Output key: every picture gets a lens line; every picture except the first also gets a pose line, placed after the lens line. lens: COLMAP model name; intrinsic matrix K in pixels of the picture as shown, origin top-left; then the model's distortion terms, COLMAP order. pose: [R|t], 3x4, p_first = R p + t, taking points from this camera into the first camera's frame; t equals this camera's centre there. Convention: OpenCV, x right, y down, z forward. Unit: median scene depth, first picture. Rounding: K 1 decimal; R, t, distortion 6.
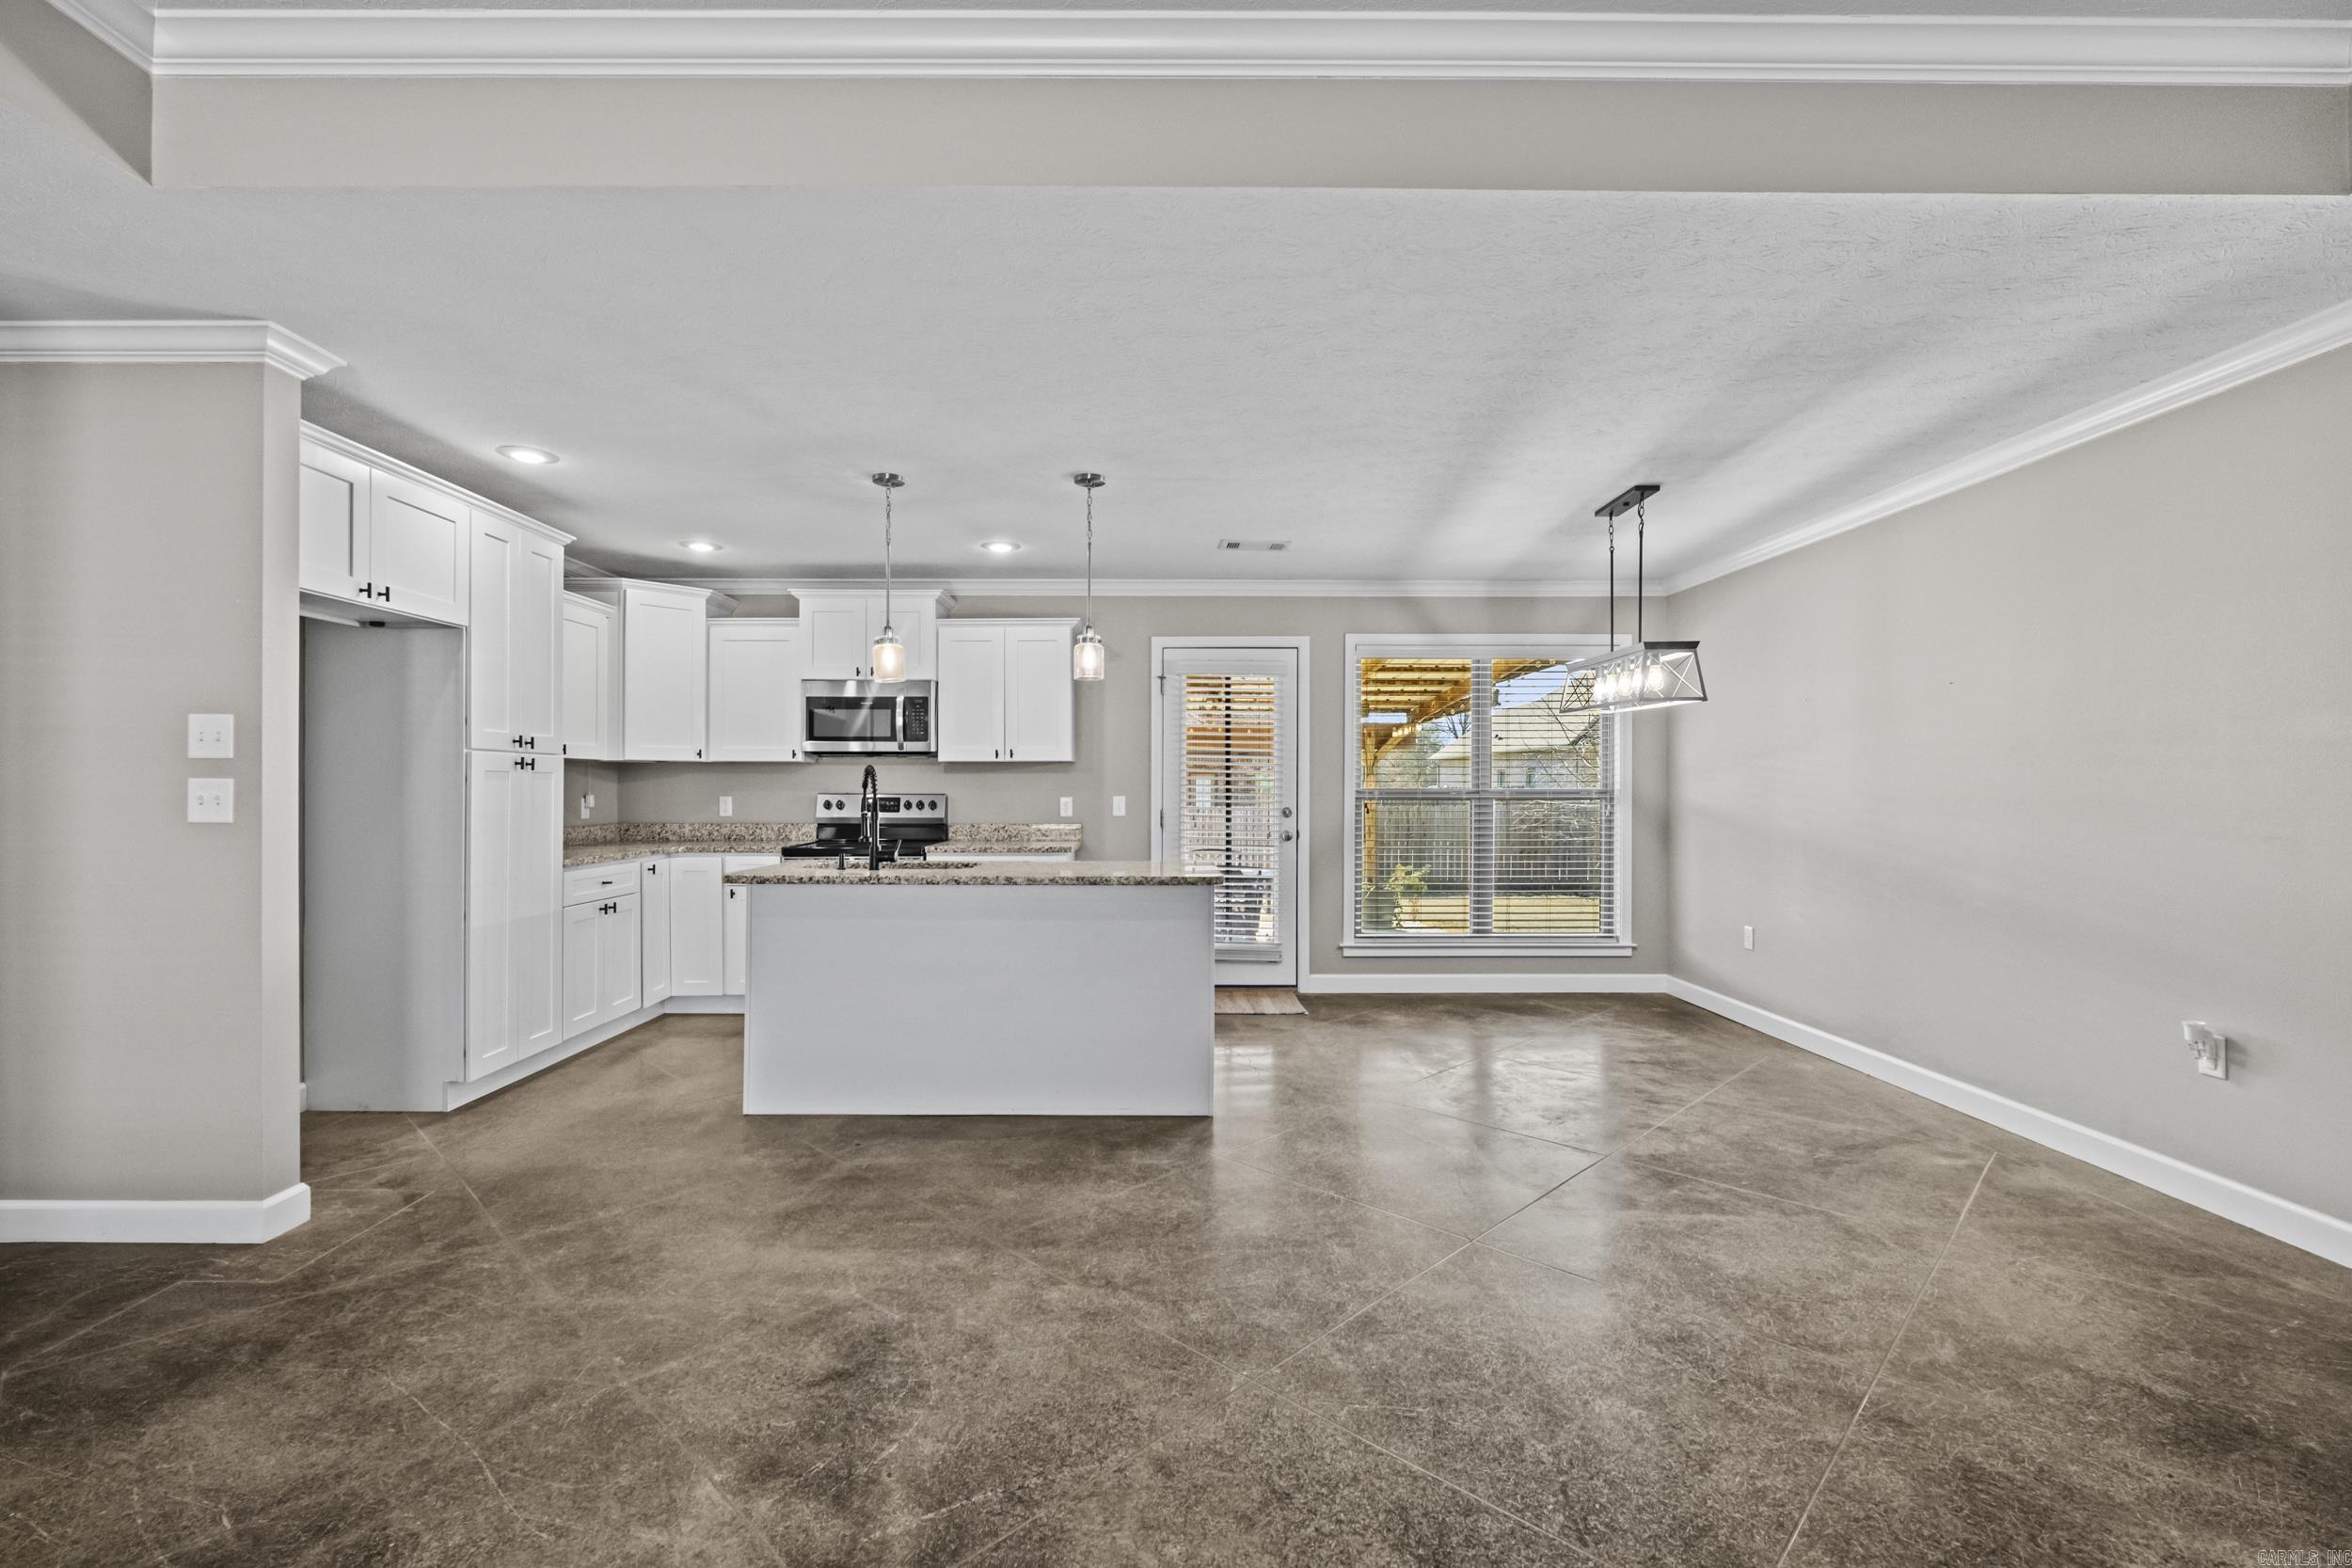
lens RADIAL K [[1024.5, 0, 1162.0], [0, 1024.5, 783.5], [0, 0, 1]] dist [-0.008392, 0.000659]
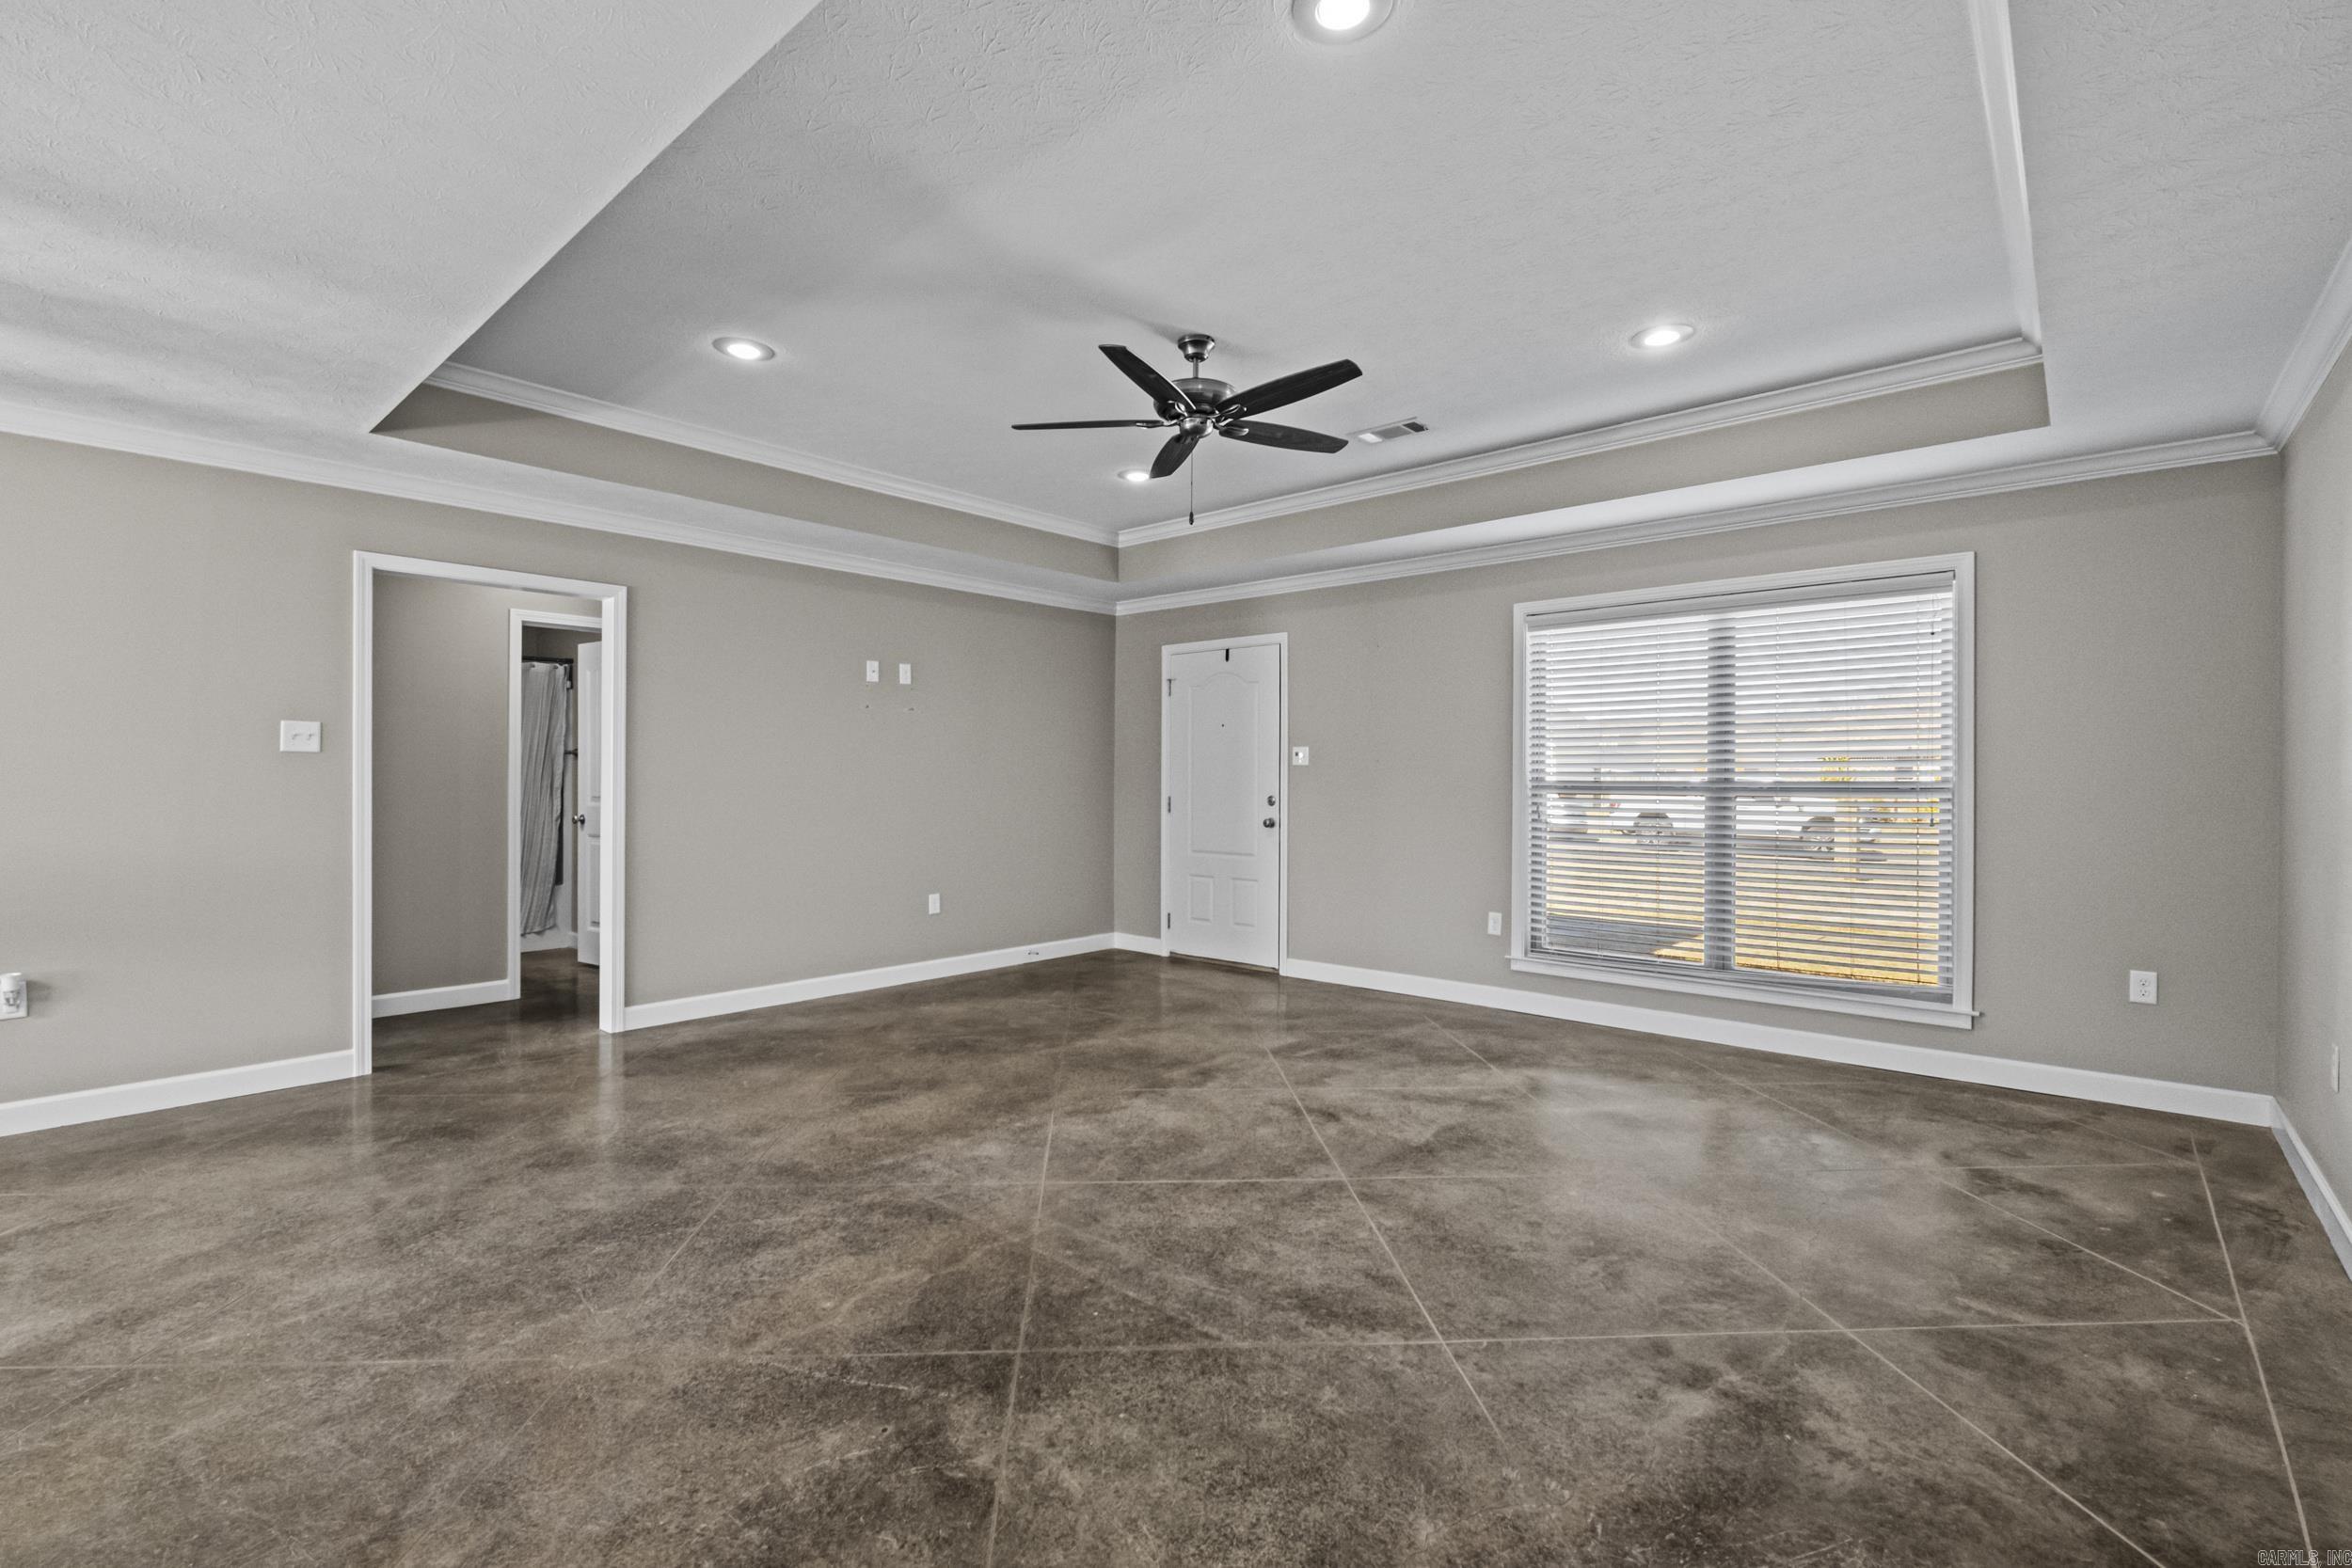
lens RADIAL K [[1036.6, 0, 1161.5], [0, 1036.6, 782.3], [0, 0, 1]] dist [-0.006094, -0.000003]
pose [[-0.741183, -0.008396, 0.671251, -0.465831], [-0.007267, 0.999964, 0.004485, 0.001207], [-0.671264, -0.001554, -0.741217, 0.627355]]
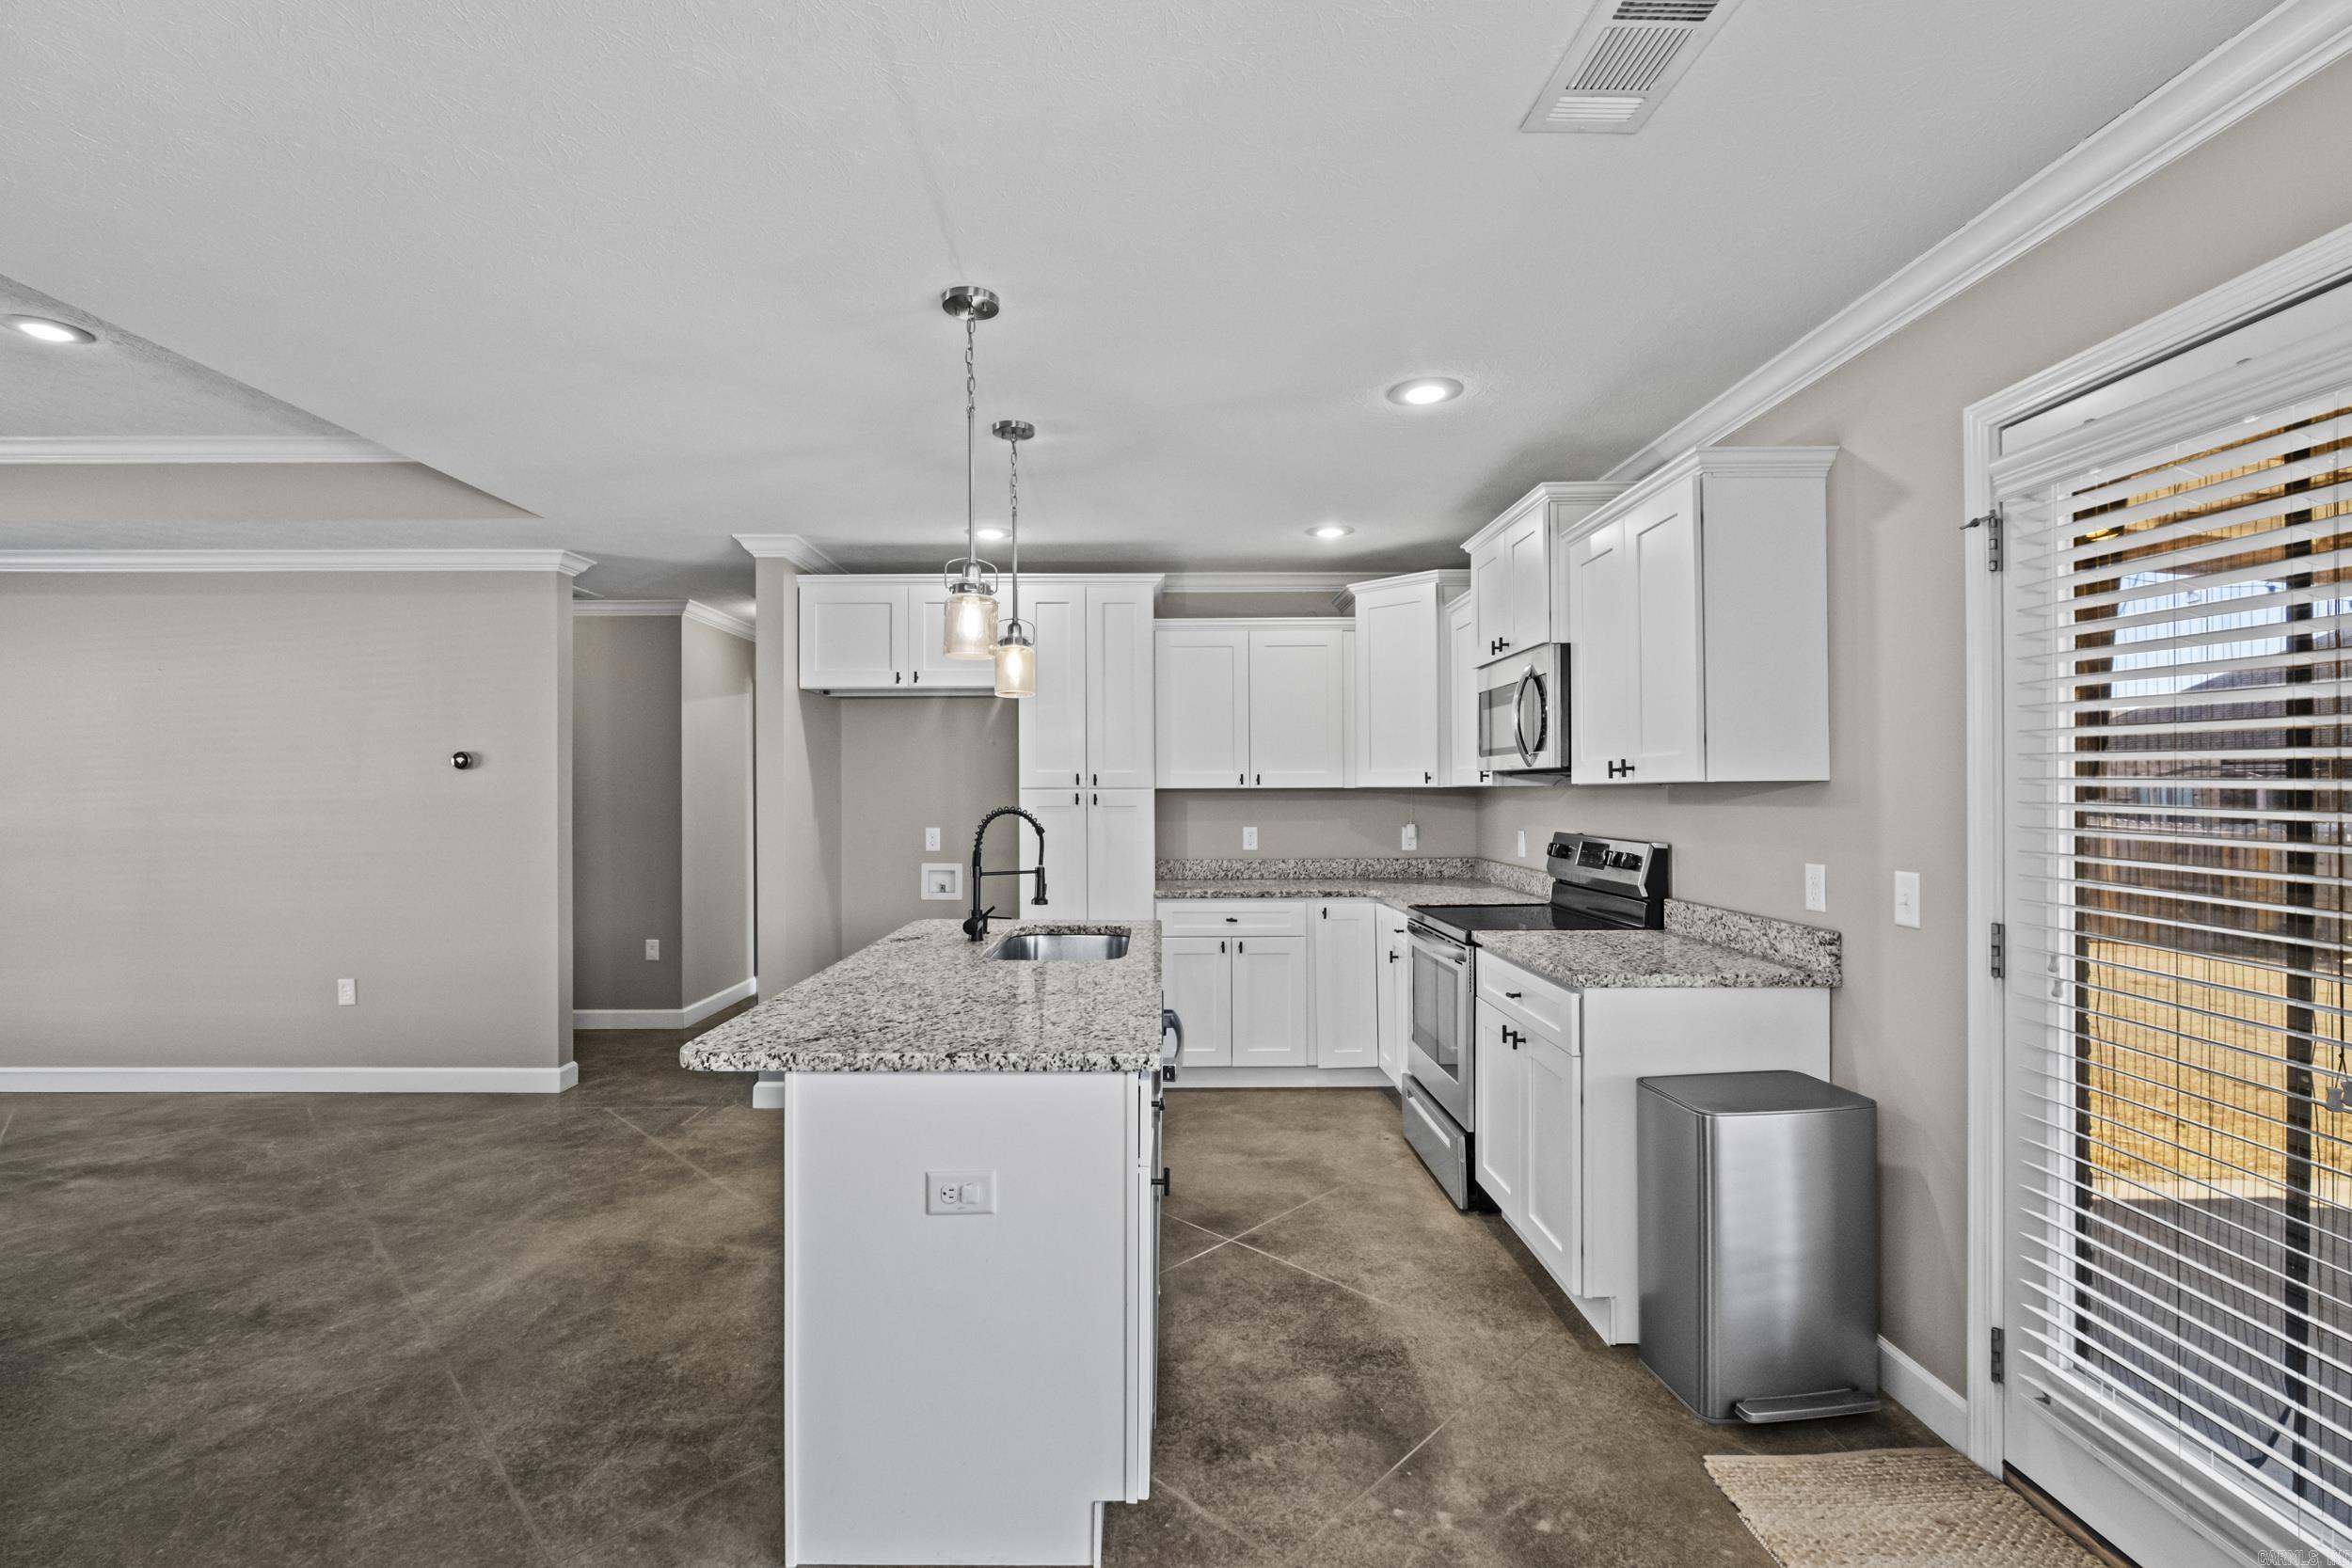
lens RADIAL K [[1024.5, 0, 1162.0], [0, 1024.5, 783.5], [0, 0, 1]] dist [-0.008392, 0.000659]
pose [[0.002982, -0.007130, -0.999970, 0.428775], [0.006874, 0.999951, -0.007110, -0.024864], [0.999972, -0.006852, 0.003031, 0.966321]]
